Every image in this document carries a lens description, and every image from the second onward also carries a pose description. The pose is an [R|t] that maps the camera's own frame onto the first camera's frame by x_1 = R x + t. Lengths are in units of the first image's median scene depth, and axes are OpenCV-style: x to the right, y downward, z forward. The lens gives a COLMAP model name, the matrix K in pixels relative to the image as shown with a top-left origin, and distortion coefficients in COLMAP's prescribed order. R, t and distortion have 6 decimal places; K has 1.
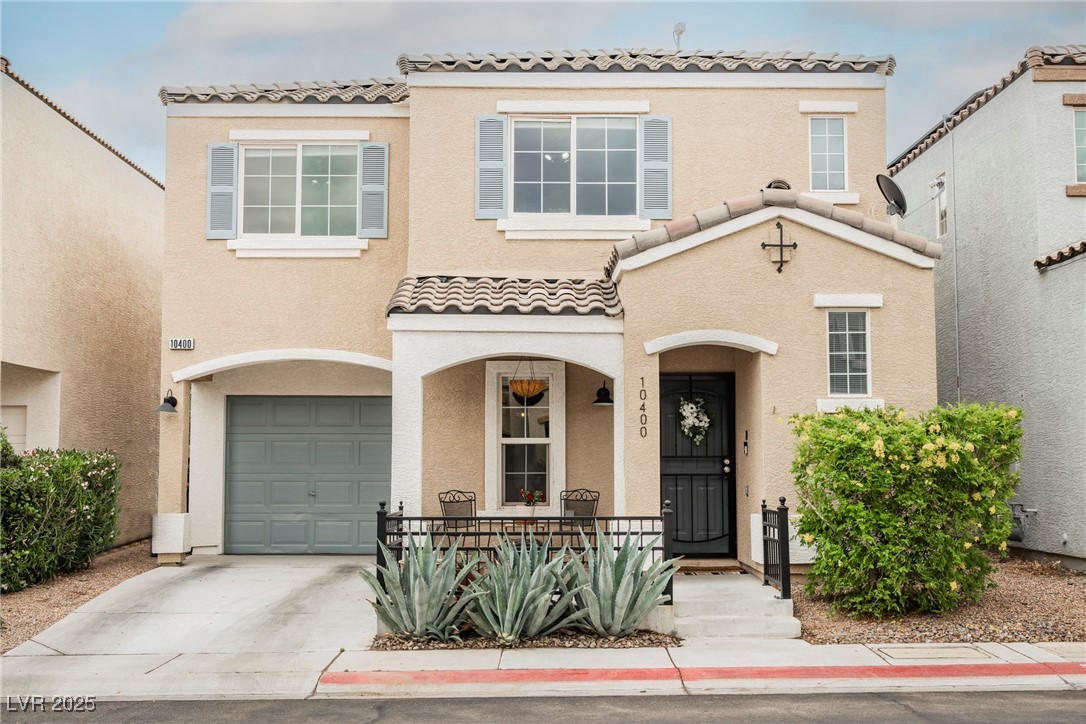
lens RADIAL K [[1289.8, 0, 543.0], [0, 1289.8, 362.0], [0, 0, 1]] dist [-0.007652, -0.003858]
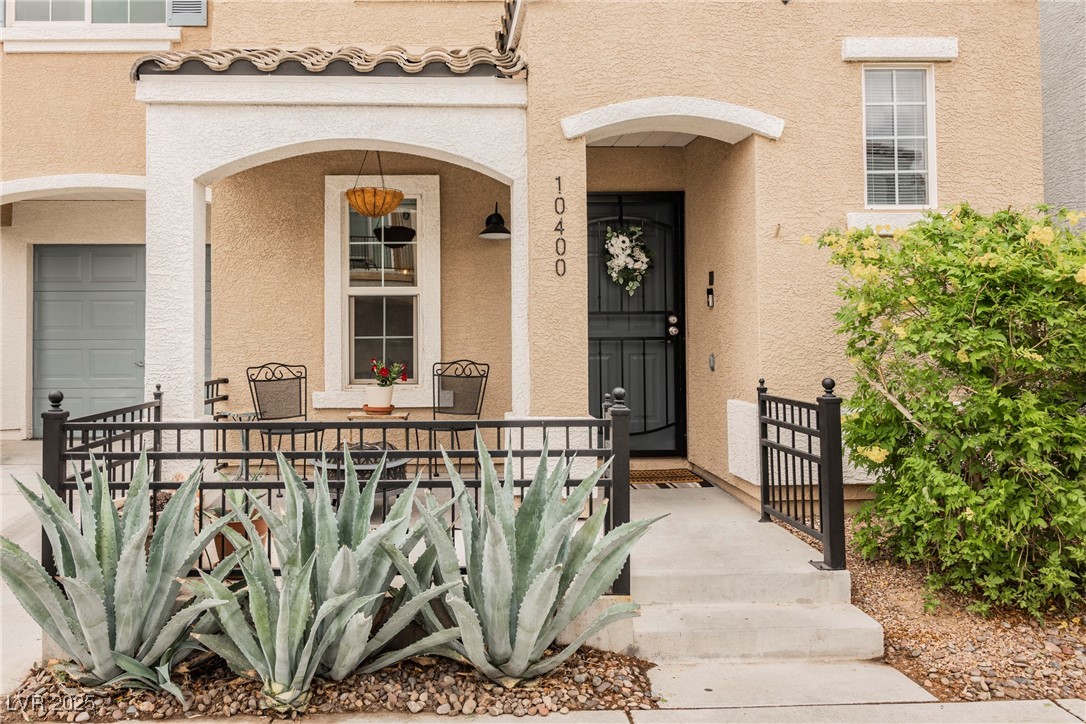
lens RADIAL K [[760.6, 0, 543.0], [0, 760.6, 362.0], [0, 0, 1]] dist [0.003606, 0.000346]
pose [[0.994639, -0.007625, 0.103128, 0.032603], [-0.004341, 0.993320, 0.115312, 0.056645], [-0.103318, -0.115141, 0.987961, 0.640159]]
